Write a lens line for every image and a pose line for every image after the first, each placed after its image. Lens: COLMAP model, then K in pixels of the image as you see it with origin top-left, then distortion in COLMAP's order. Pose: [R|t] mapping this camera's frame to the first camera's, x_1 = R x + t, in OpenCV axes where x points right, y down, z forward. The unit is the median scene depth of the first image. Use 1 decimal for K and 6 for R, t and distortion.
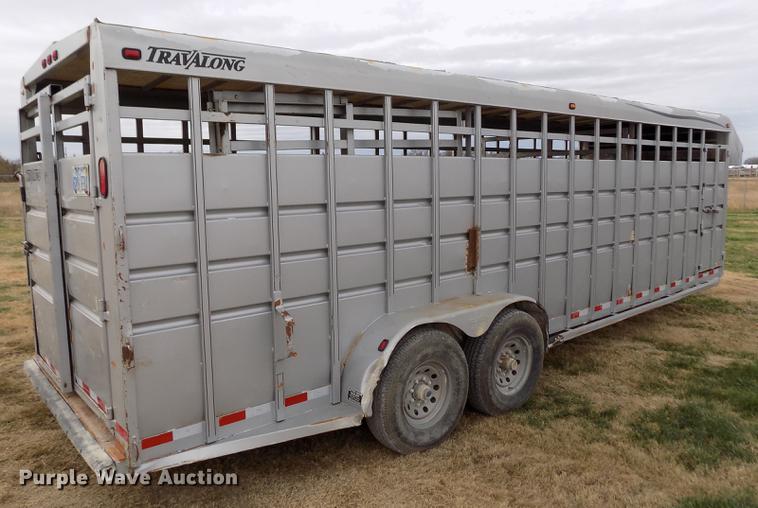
lens RADIAL K [[598.5, 0, 382.0], [0, 598.5, 239.7], [0, 0, 1]] dist [-0.052224, 0.003946]
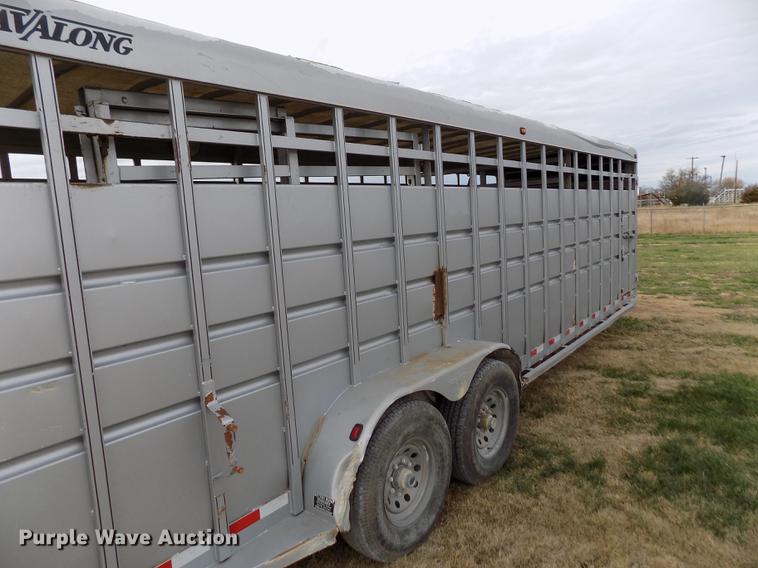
lens RADIAL K [[511.7, 0, 382.9], [0, 511.7, 278.6], [0, 0, 1]] dist [-0.076500, 0.079756]
pose [[0.983597, -0.065277, 0.168156, -0.049531], [0.064290, 0.997867, 0.011317, -0.020045], [-0.168536, -0.000320, 0.985695, 0.290152]]
